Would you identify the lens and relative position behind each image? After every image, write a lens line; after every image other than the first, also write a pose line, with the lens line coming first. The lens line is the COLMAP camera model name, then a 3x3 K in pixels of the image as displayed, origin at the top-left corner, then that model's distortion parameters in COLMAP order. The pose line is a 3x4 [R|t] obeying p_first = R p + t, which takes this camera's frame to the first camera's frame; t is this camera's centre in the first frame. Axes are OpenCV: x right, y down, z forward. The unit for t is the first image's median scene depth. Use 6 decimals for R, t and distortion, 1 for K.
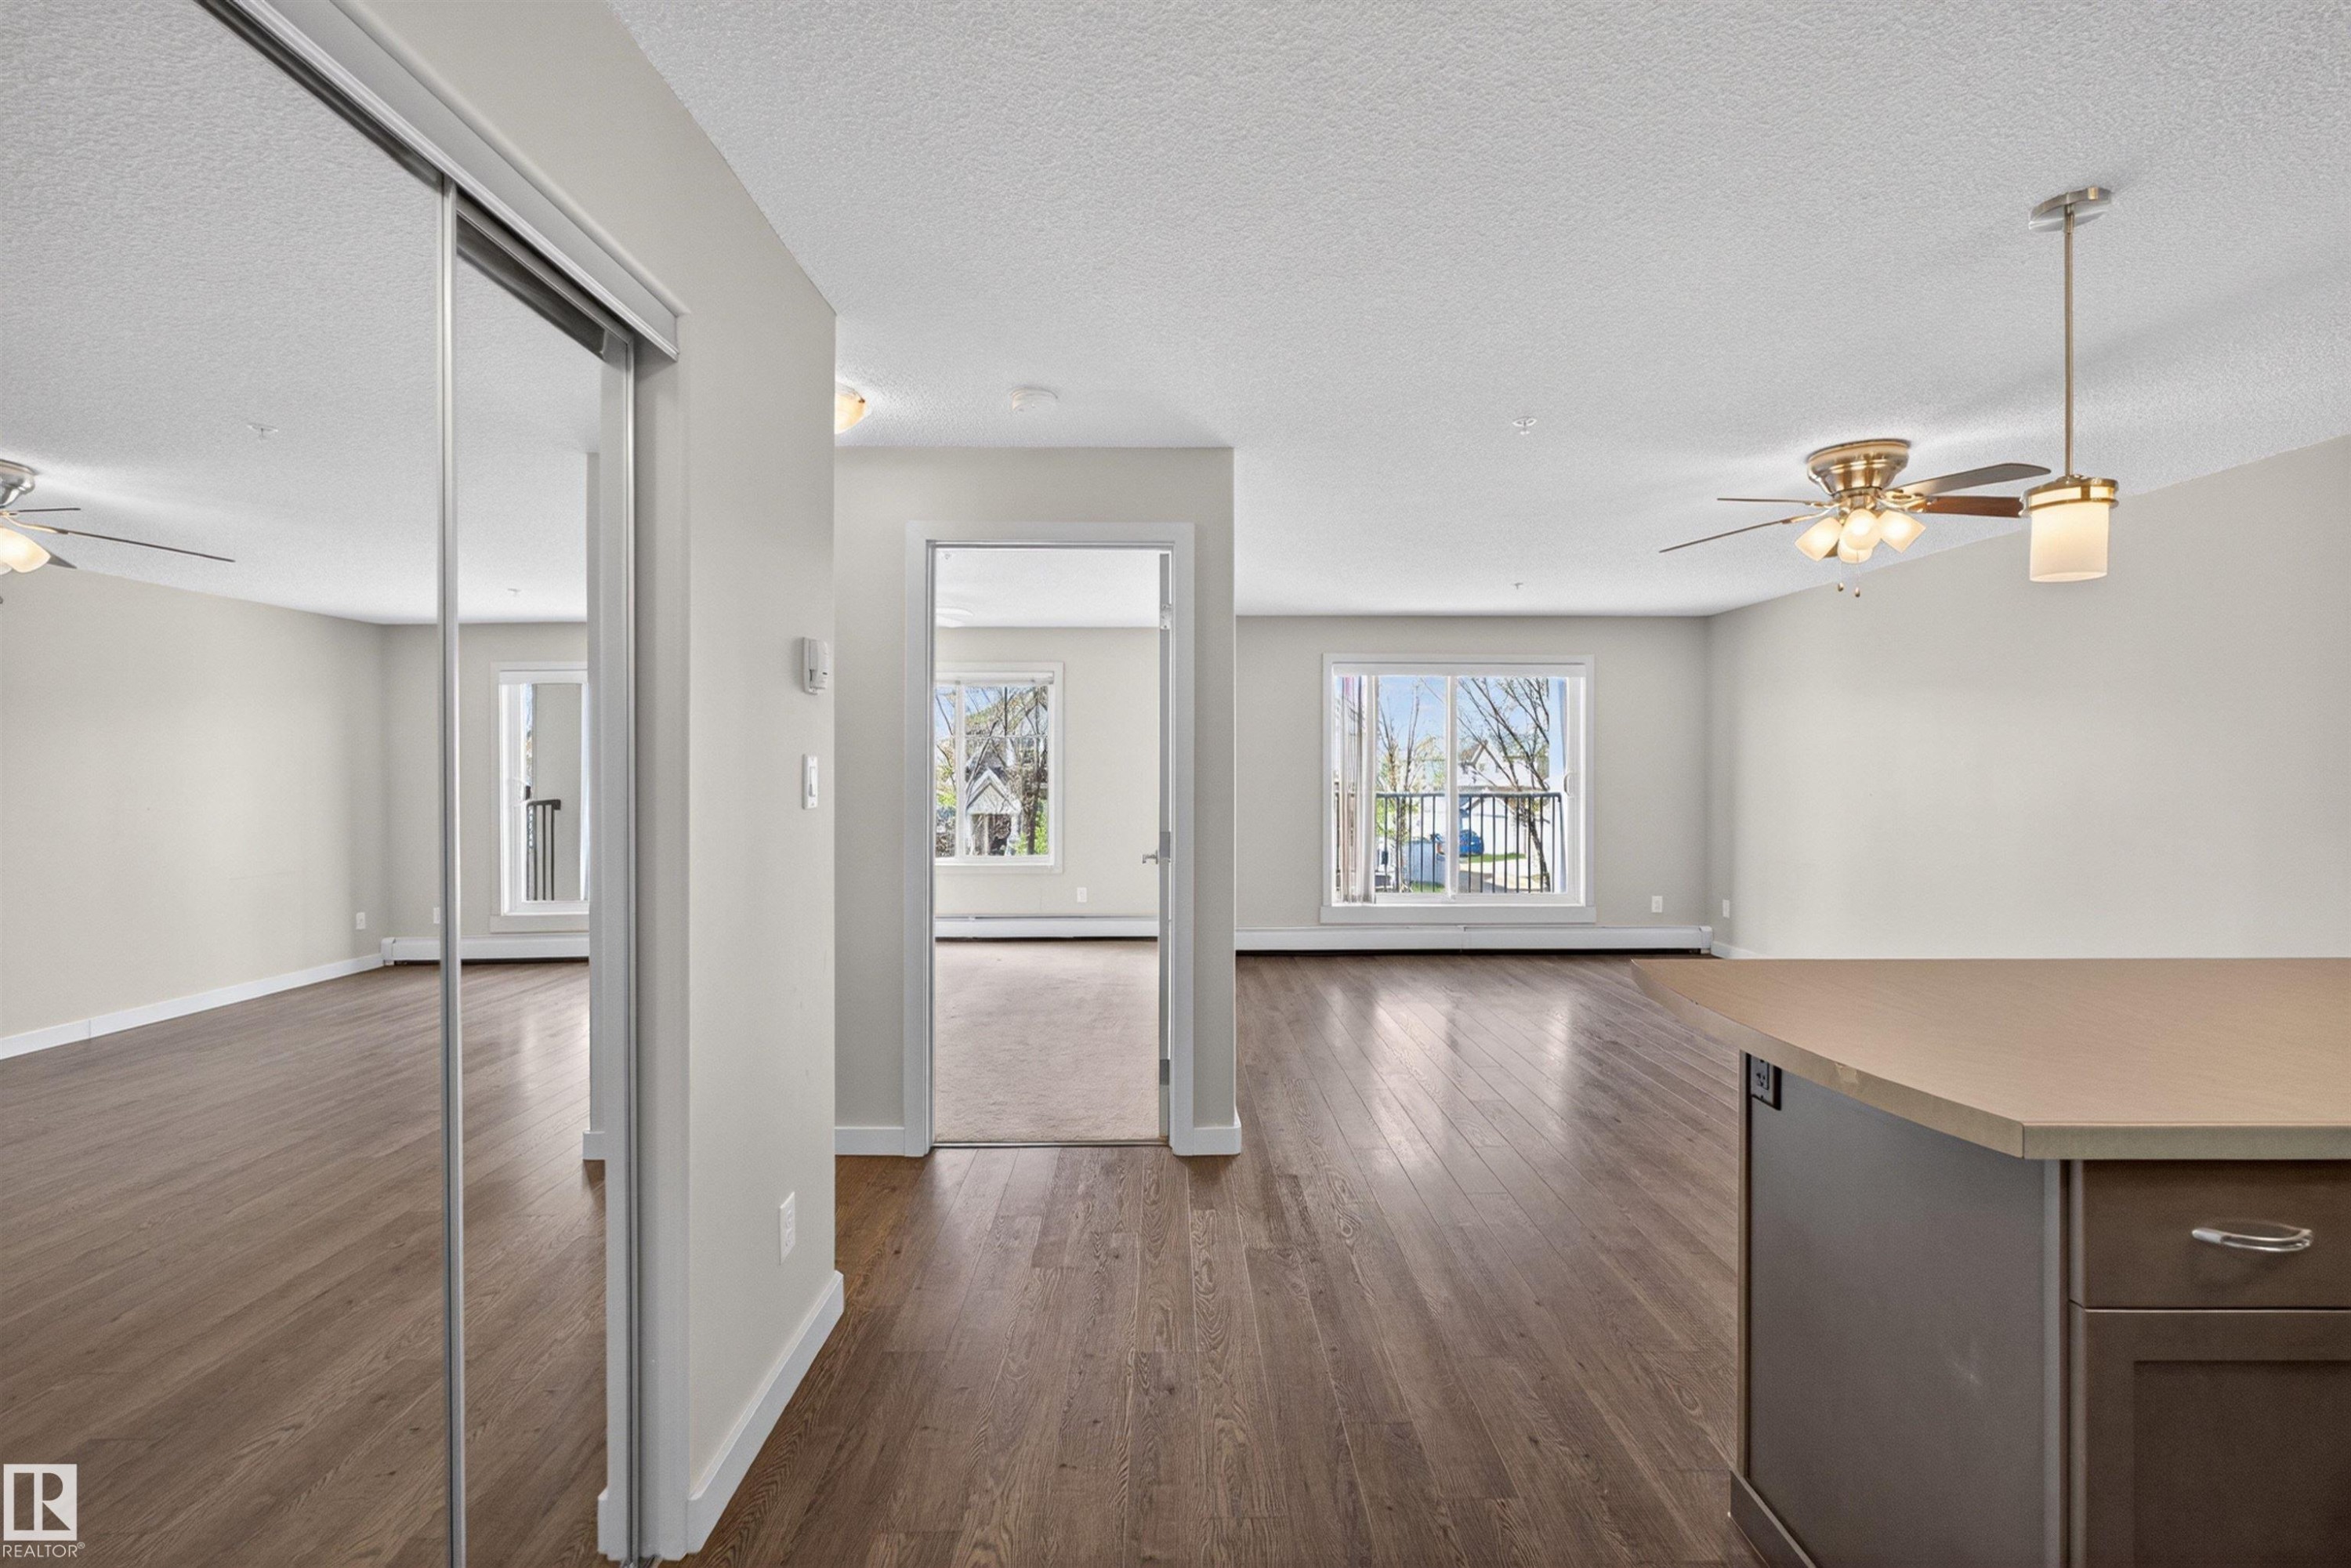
lens RADIAL K [[1016.8, 0, 1181.6], [0, 1016.8, 772.9], [0, 0, 1]] dist [-0.008520, 0.000315]
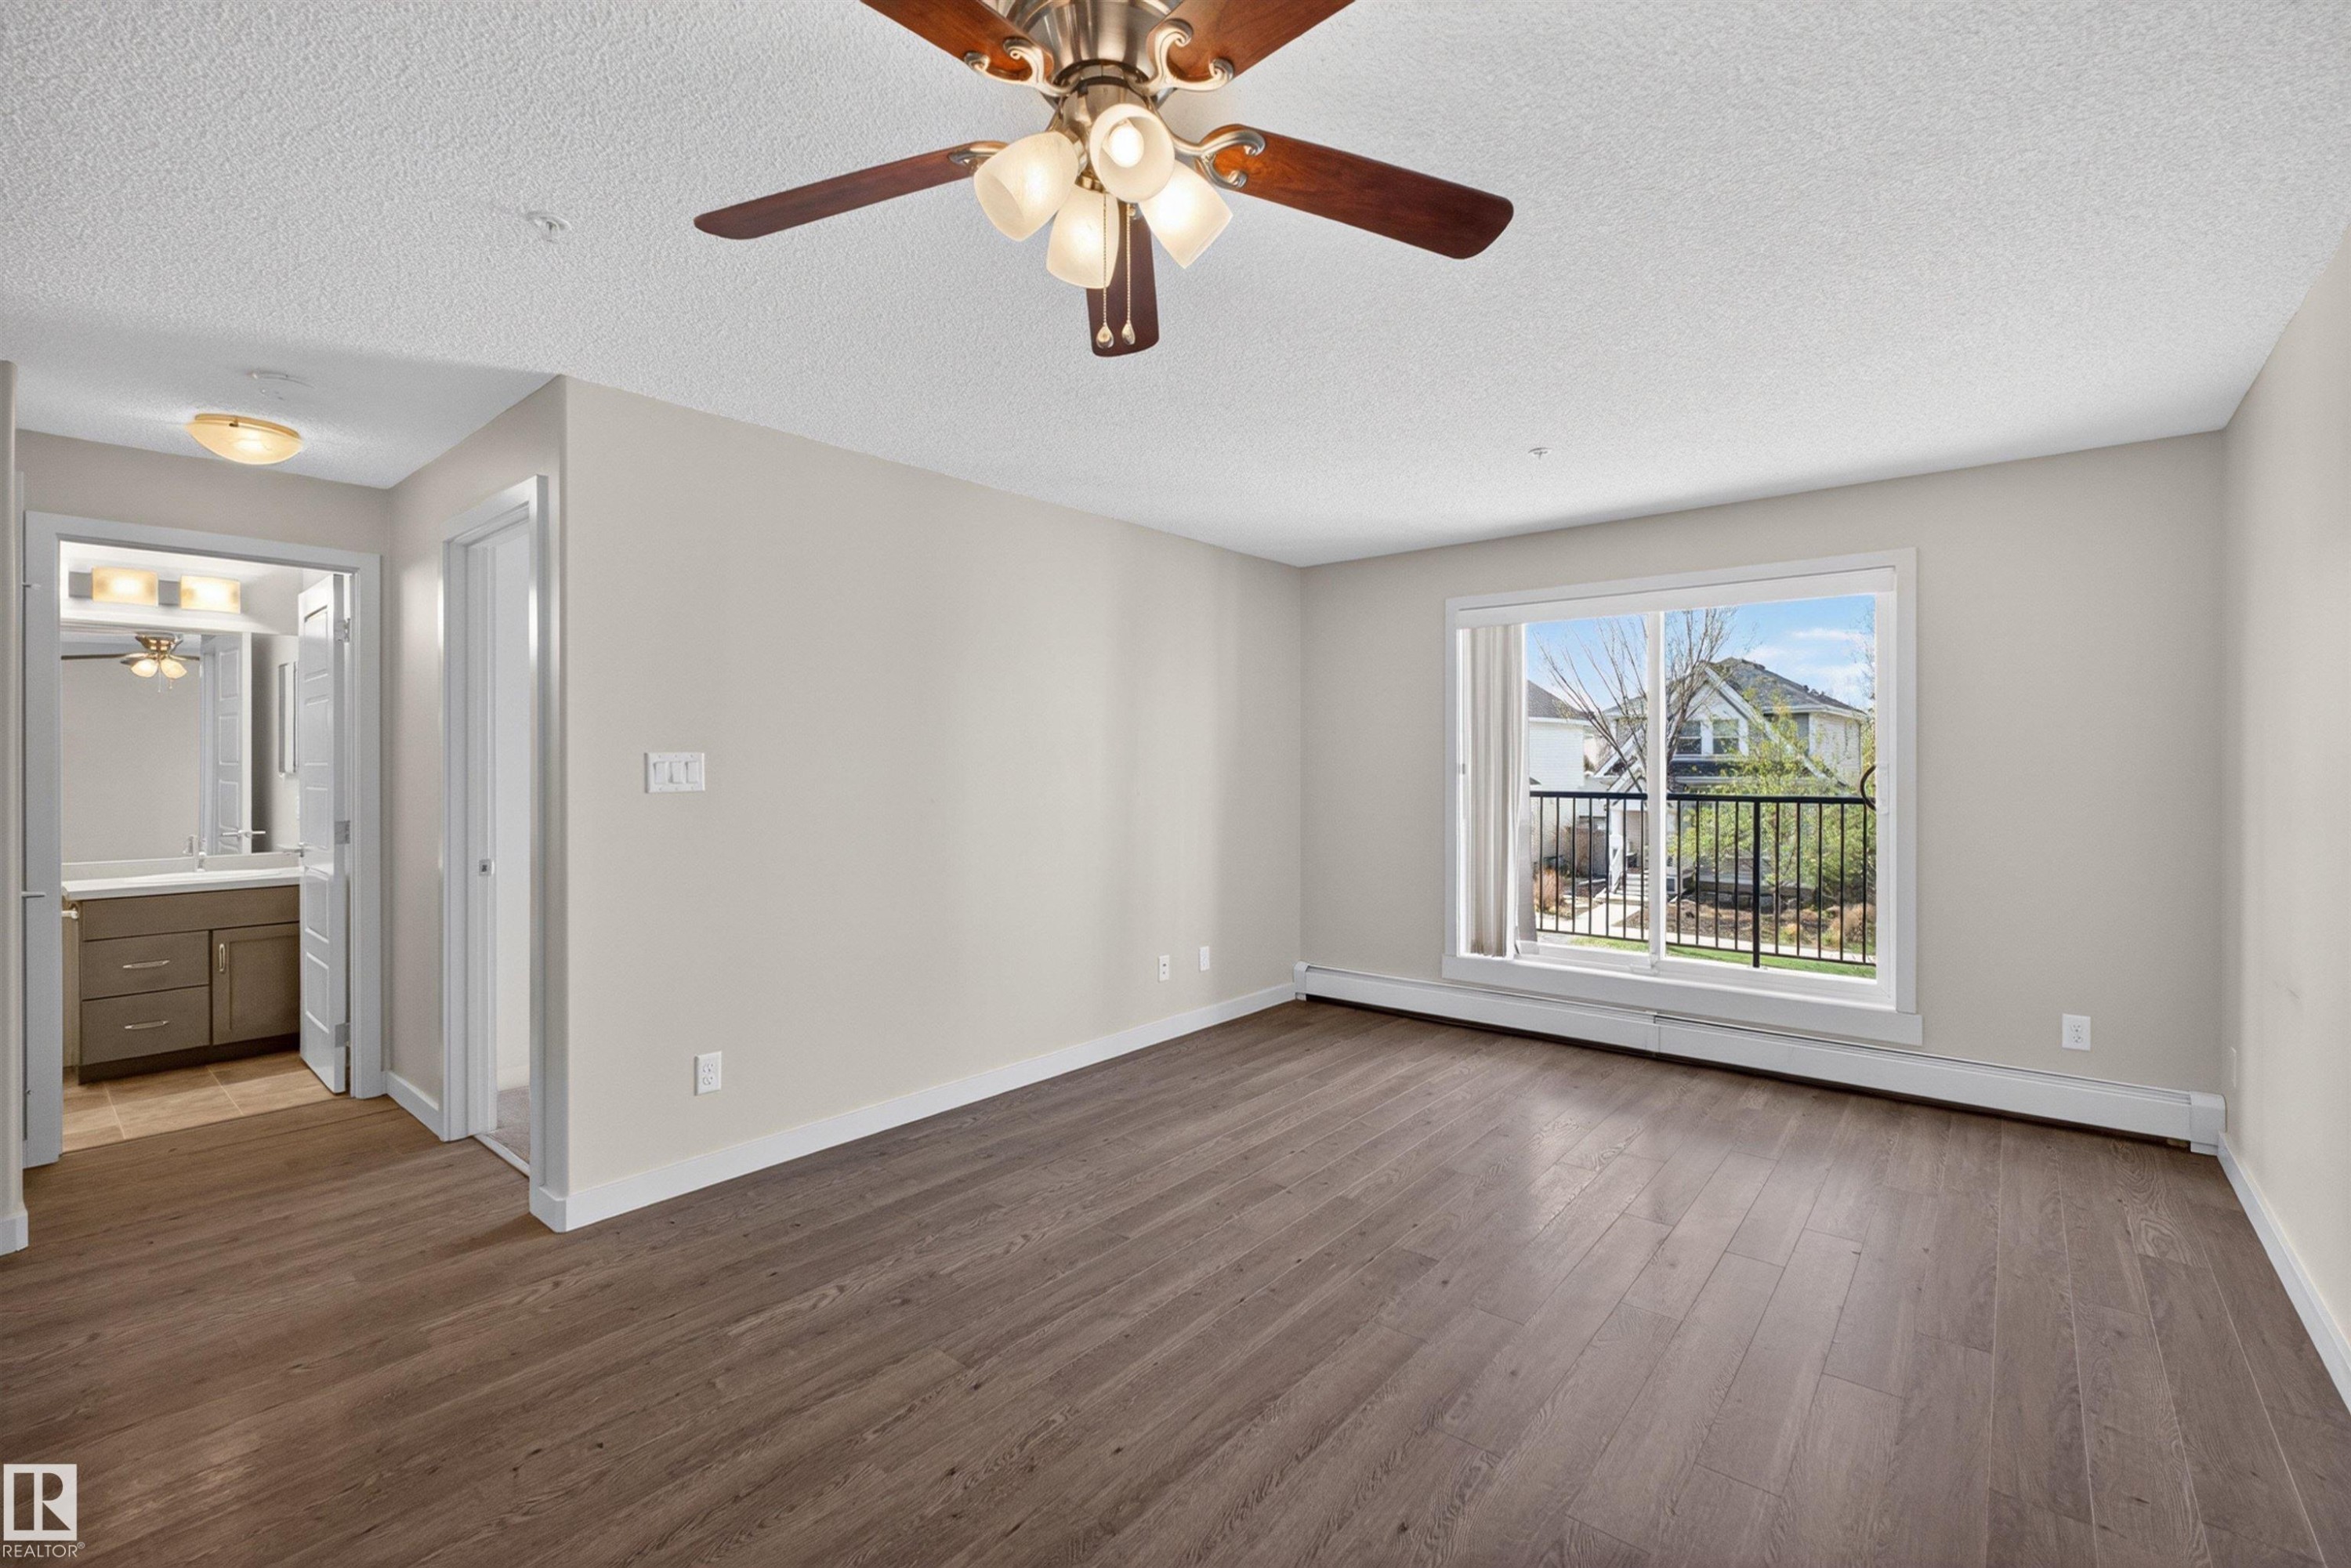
lens RADIAL K [[1016.8, 0, 1181.6], [0, 1016.8, 772.9], [0, 0, 1]] dist [-0.008520, 0.000315]
pose [[0.749972, 0.001256, -0.661468, 0.514114], [0.002231, 0.999988, 0.004428, -0.000519], [0.661466, -0.004796, 0.749960, 0.375721]]
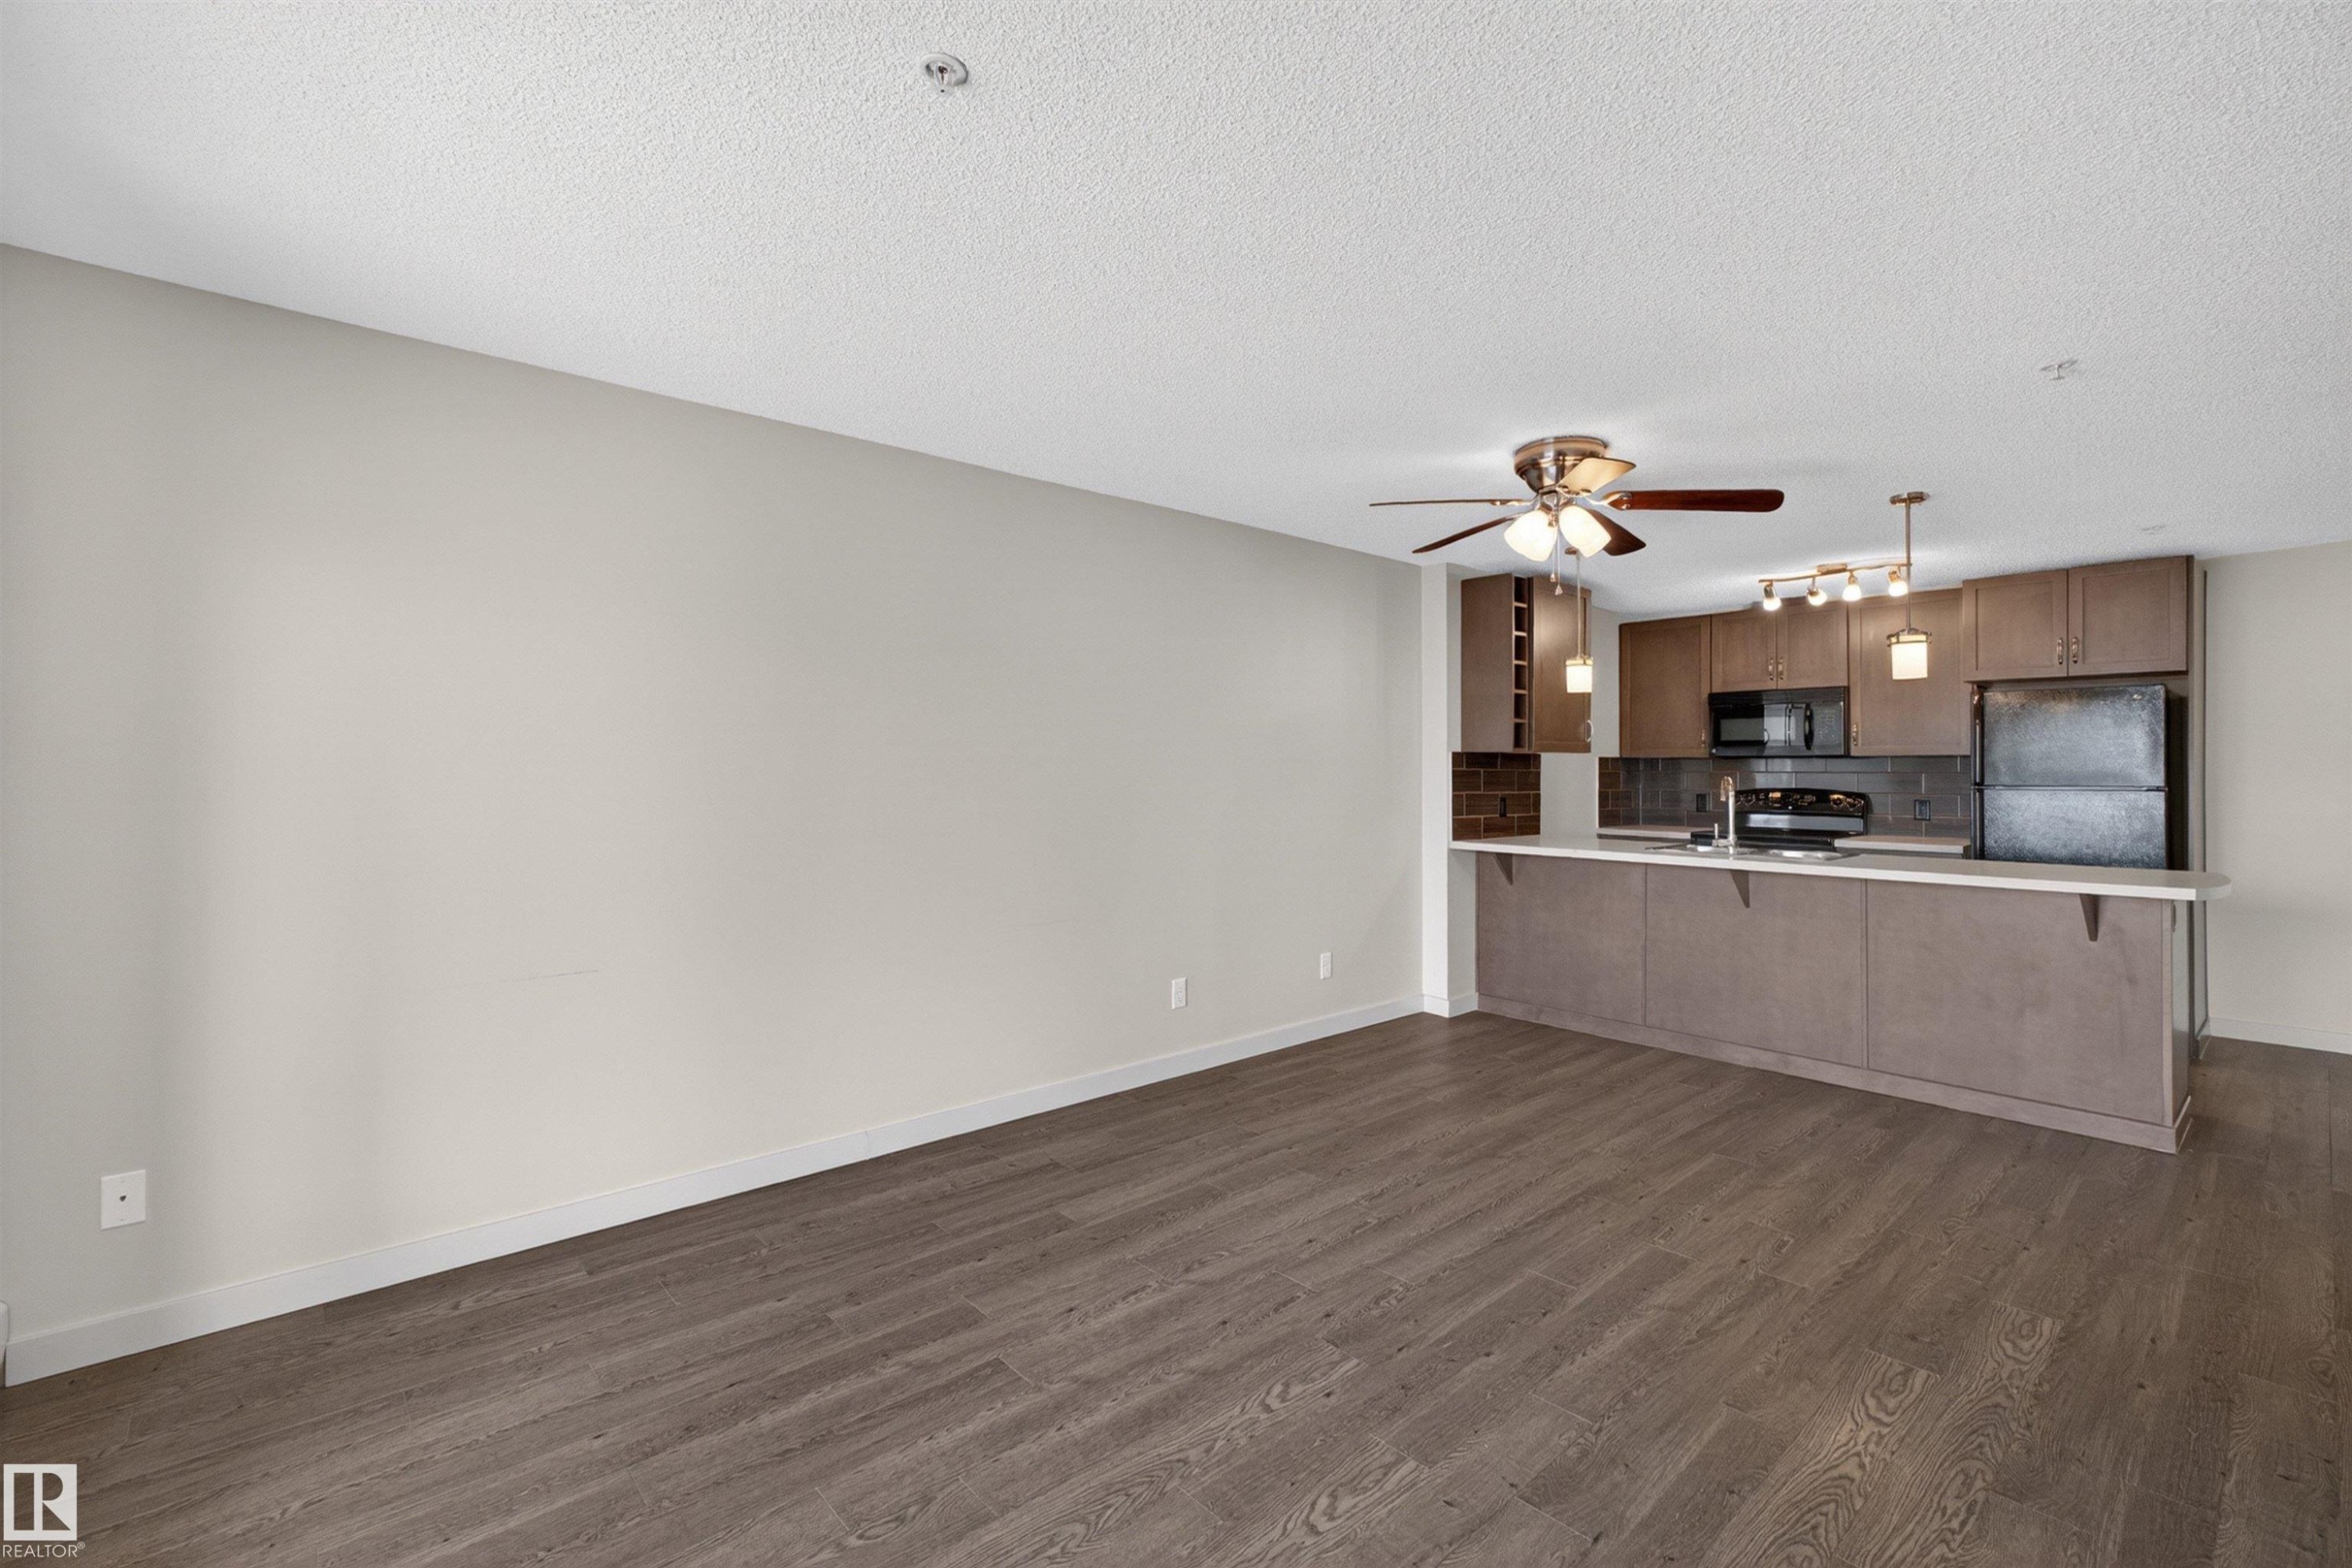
lens RADIAL K [[1017.2, 0, 1182.1], [0, 1017.2, 772.9], [0, 0, 1]] dist [-0.008520, 0.000315]
pose [[-0.649166, -0.006825, 0.760616, 0.085358], [-0.003230, 0.999975, 0.006217, -0.003014], [-0.760640, 0.001579, -0.649173, 1.016811]]
